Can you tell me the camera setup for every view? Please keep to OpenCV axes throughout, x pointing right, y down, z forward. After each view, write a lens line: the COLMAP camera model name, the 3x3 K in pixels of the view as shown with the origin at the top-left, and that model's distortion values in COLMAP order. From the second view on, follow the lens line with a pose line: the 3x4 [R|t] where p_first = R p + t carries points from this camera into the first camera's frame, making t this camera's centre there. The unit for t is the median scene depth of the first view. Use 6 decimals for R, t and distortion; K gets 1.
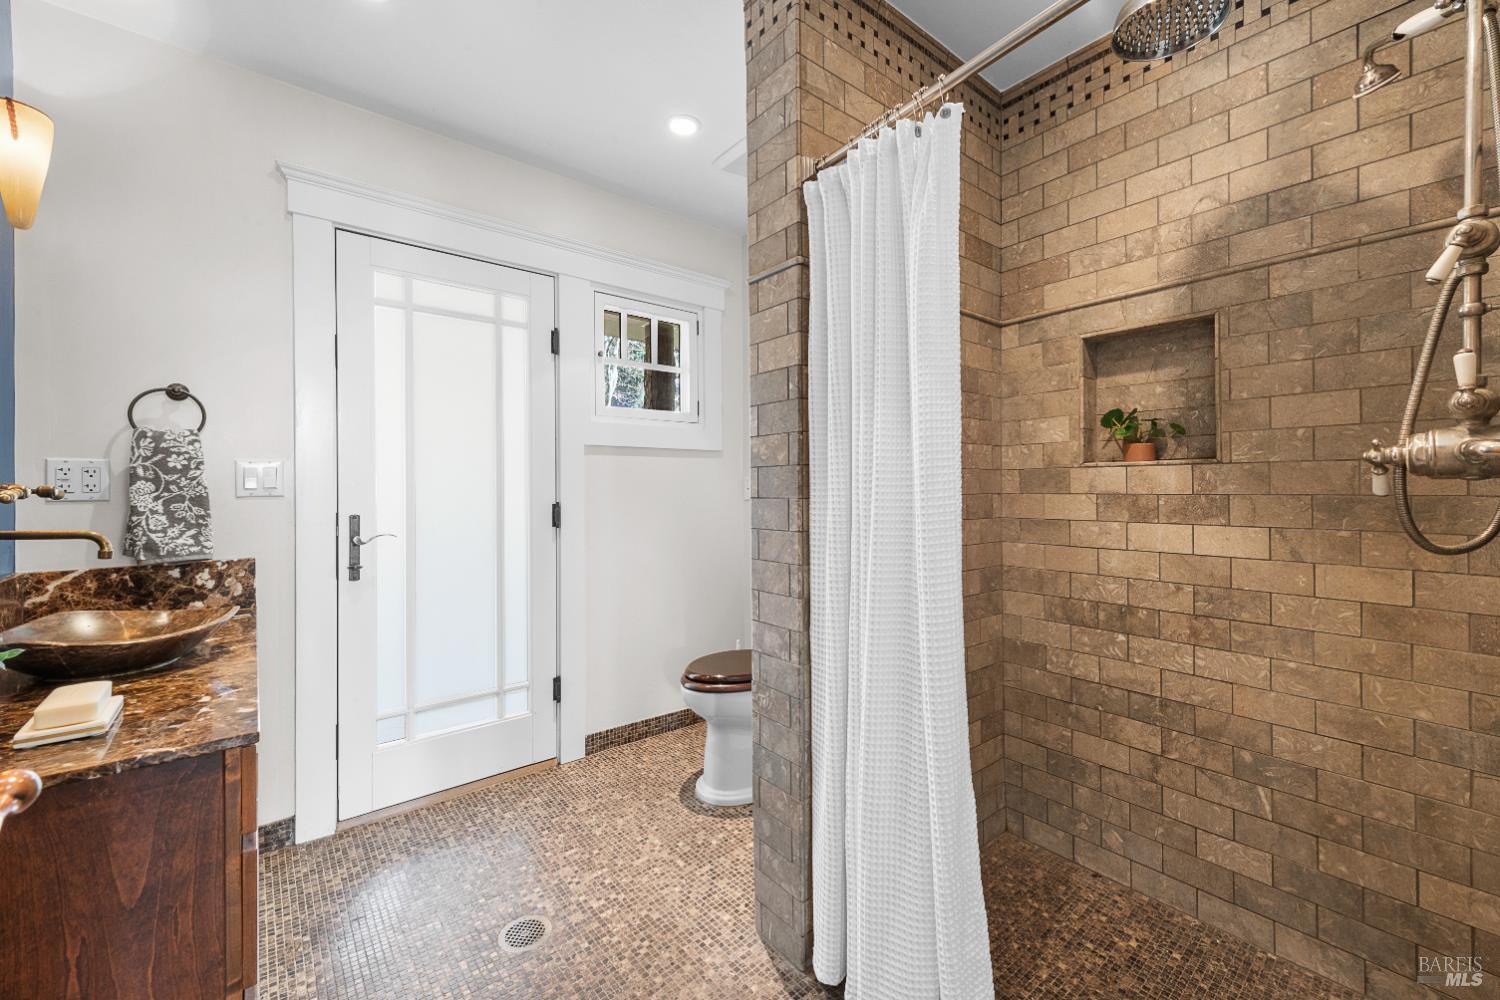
lens RADIAL K [[601.8, 0, 749.3], [0, 601.8, 492.1], [0, 0, 1]] dist [0.017278, -0.005122]
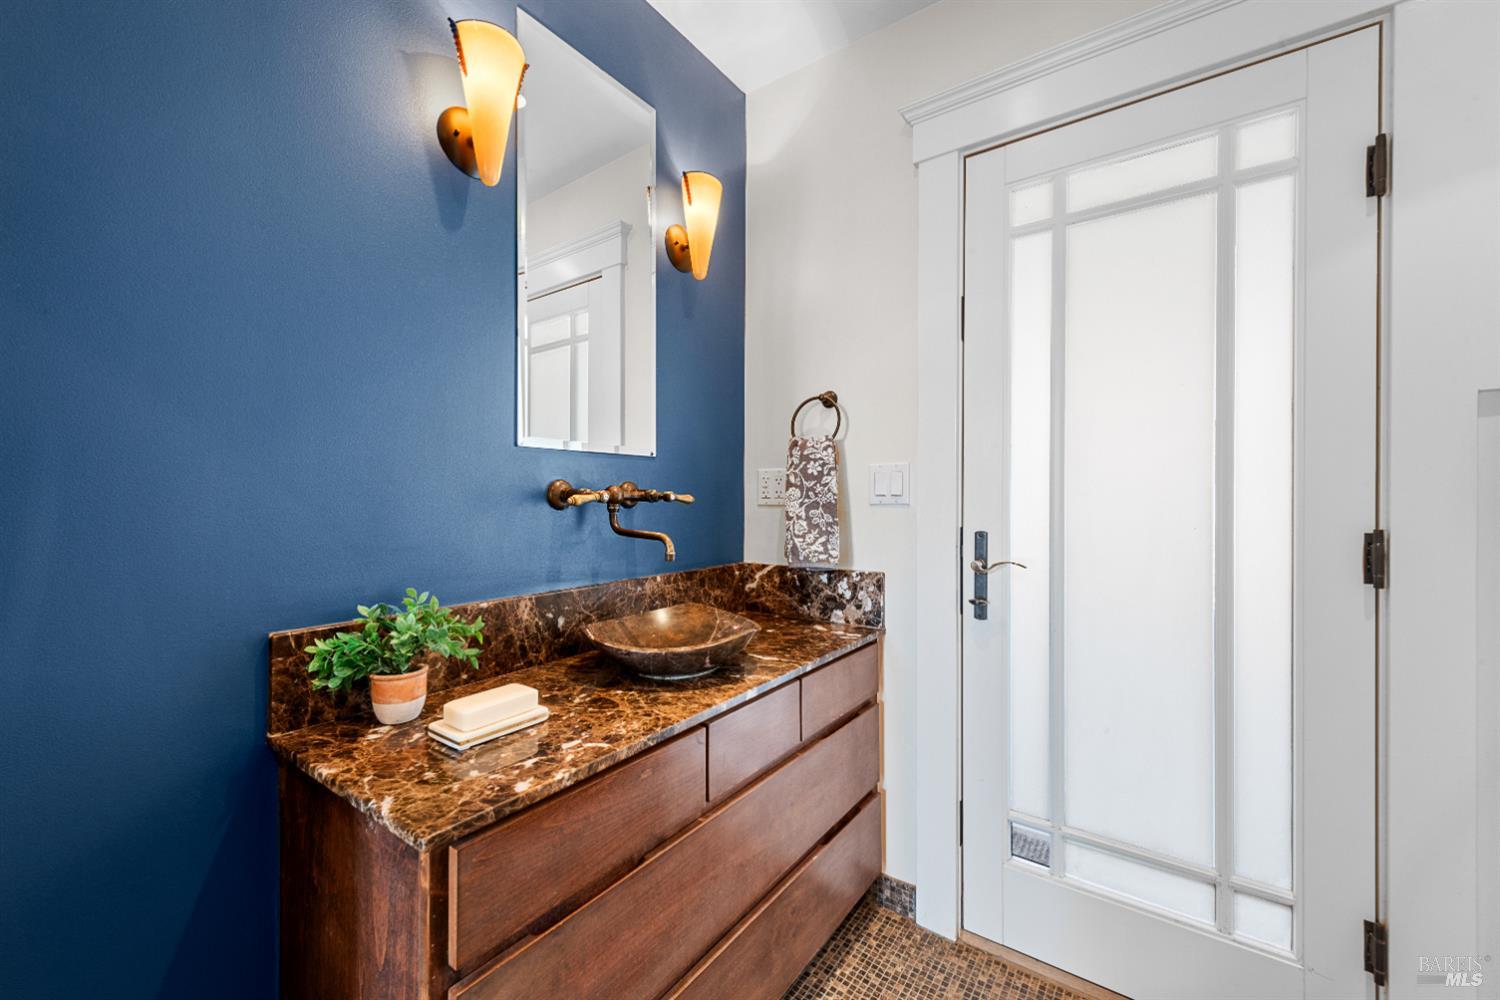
lens RADIAL K [[601.8, 0, 740.2], [0, 601.8, 496.6], [0, 0, 1]] dist [0.017278, -0.005122]
pose [[0.261980, 0.007922, -0.965041, -0.013868], [-0.010229, 0.999933, 0.005431, -0.007029], [0.965019, 0.008449, 0.262044, 0.611683]]
